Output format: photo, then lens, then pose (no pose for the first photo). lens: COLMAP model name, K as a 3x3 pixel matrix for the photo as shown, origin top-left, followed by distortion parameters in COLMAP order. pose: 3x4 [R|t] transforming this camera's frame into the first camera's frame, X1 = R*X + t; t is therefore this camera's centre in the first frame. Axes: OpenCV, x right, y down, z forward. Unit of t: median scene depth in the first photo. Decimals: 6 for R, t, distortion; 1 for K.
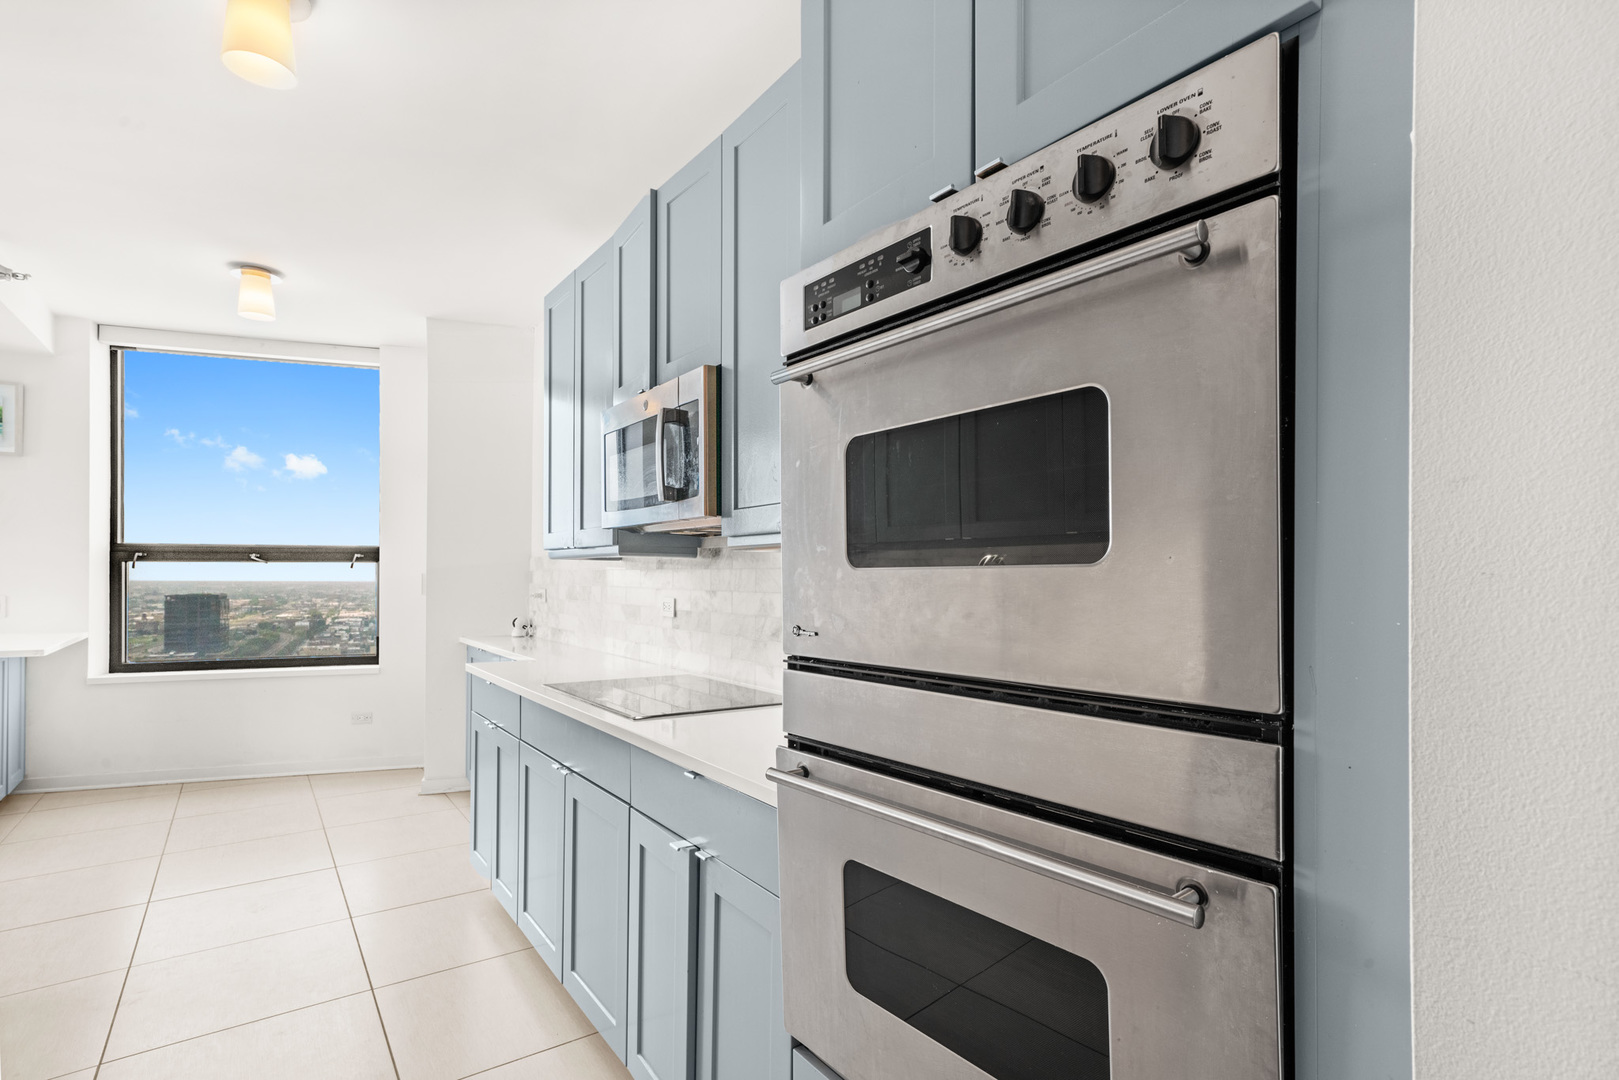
lens RADIAL K [[787.9, 0, 829.2], [0, 787.9, 593.9], [0, 0, 1]] dist [-0.005191, -0.000036]
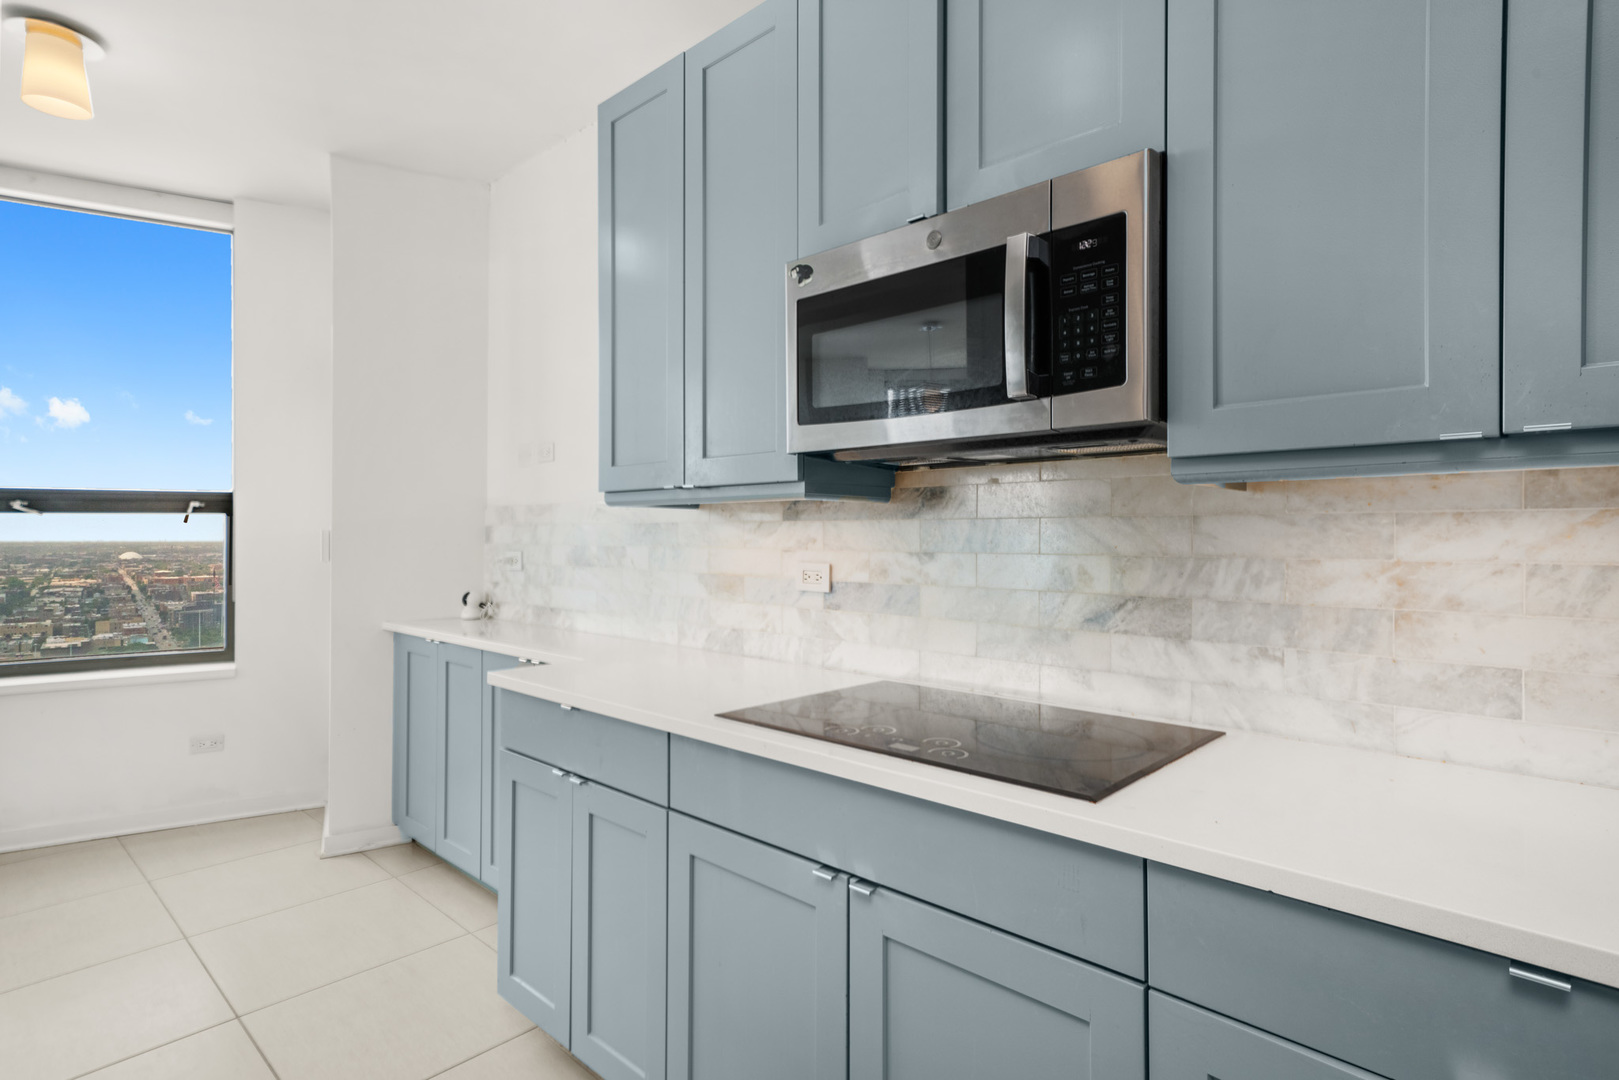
lens RADIAL K [[822.7, 0, 809.5], [0, 822.7, 544.8], [0, 0, 1]] dist [0.022567, 0.000912]
pose [[0.983817, -0.006023, 0.179077, -0.236640], [0.007746, 0.999930, -0.008923, -0.003195], [-0.179011, 0.010166, 0.983795, 0.221014]]
